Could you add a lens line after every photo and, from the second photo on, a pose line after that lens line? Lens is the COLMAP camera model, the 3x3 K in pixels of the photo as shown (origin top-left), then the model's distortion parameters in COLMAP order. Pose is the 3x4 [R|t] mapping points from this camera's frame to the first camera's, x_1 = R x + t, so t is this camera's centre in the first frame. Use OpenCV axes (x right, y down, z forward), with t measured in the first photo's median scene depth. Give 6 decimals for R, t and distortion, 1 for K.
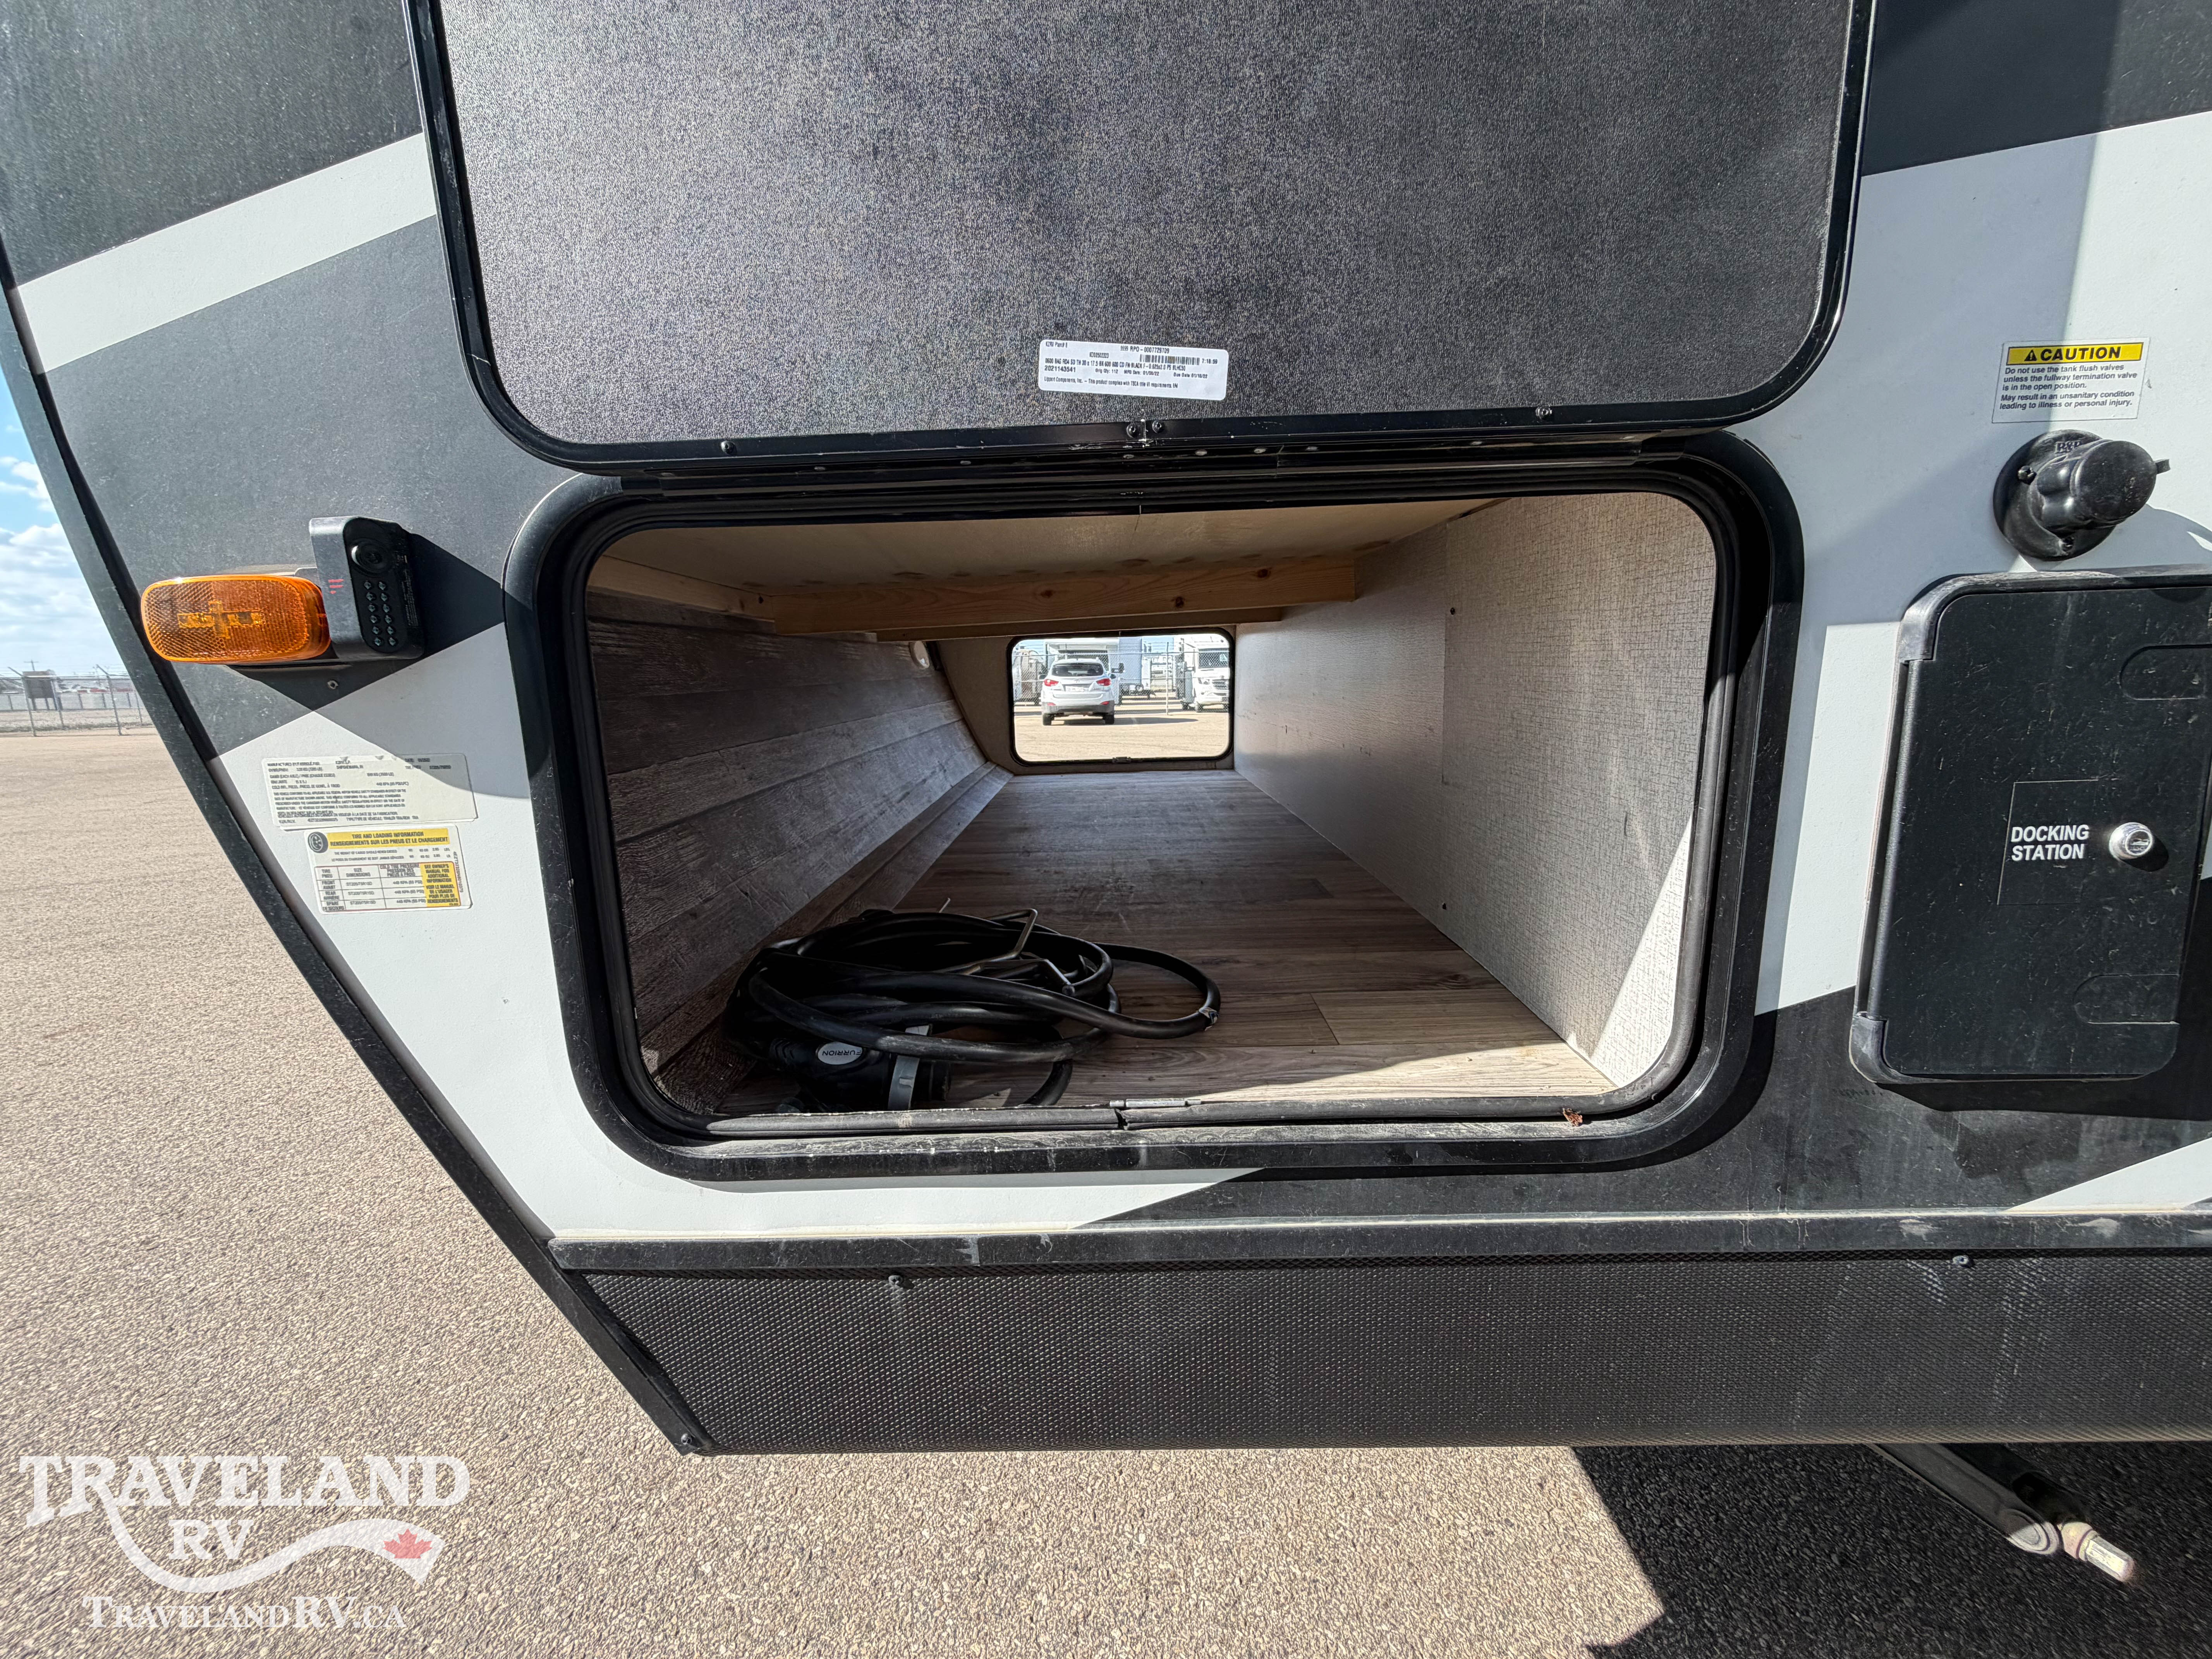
lens RADIAL K [[881.6, 0, 1101.6], [0, 881.6, 832.9], [0, 0, 1]] dist [0.000407, 0.000143]
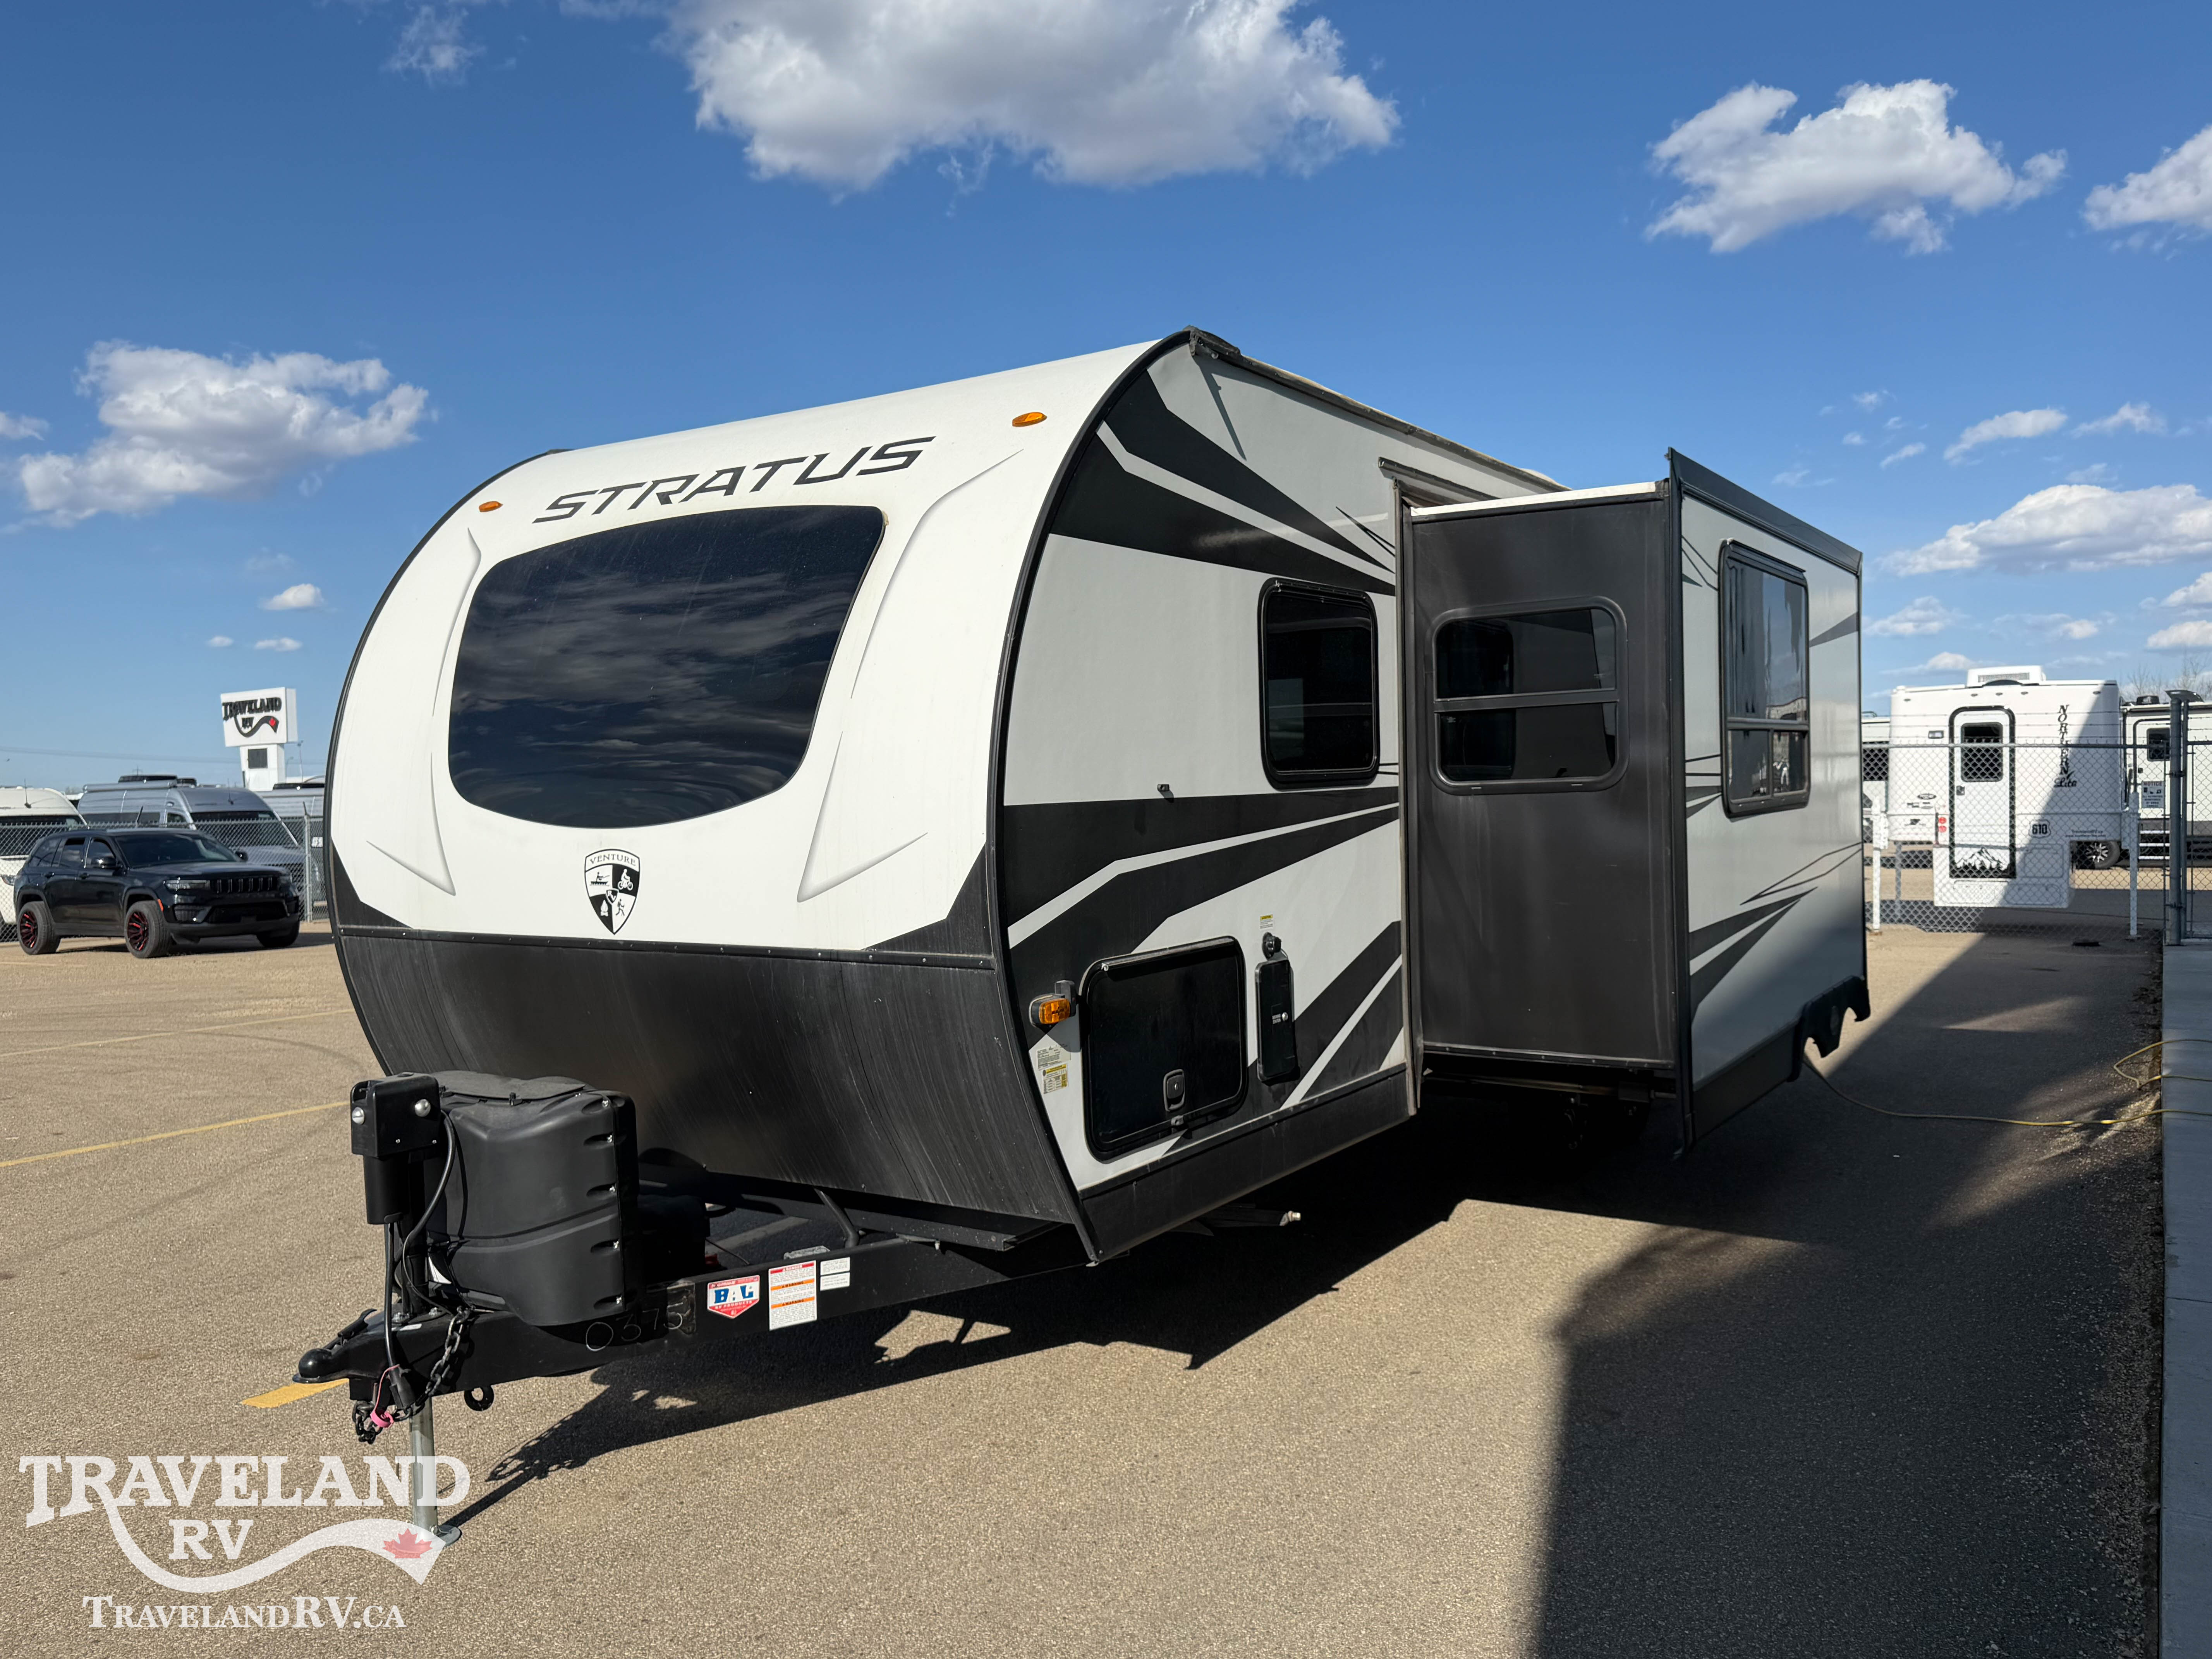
lens RADIAL K [[1682.7, 0, 1102.5], [0, 1682.7, 829.0], [0, 0, 1]] dist [0.096727, 0.007949]
pose [[0.533280, -0.011064, 0.845867, -6.258304], [0.165382, 0.981983, -0.091421, -0.279697], [-0.829615, 0.188644, 0.525501, -2.784841]]
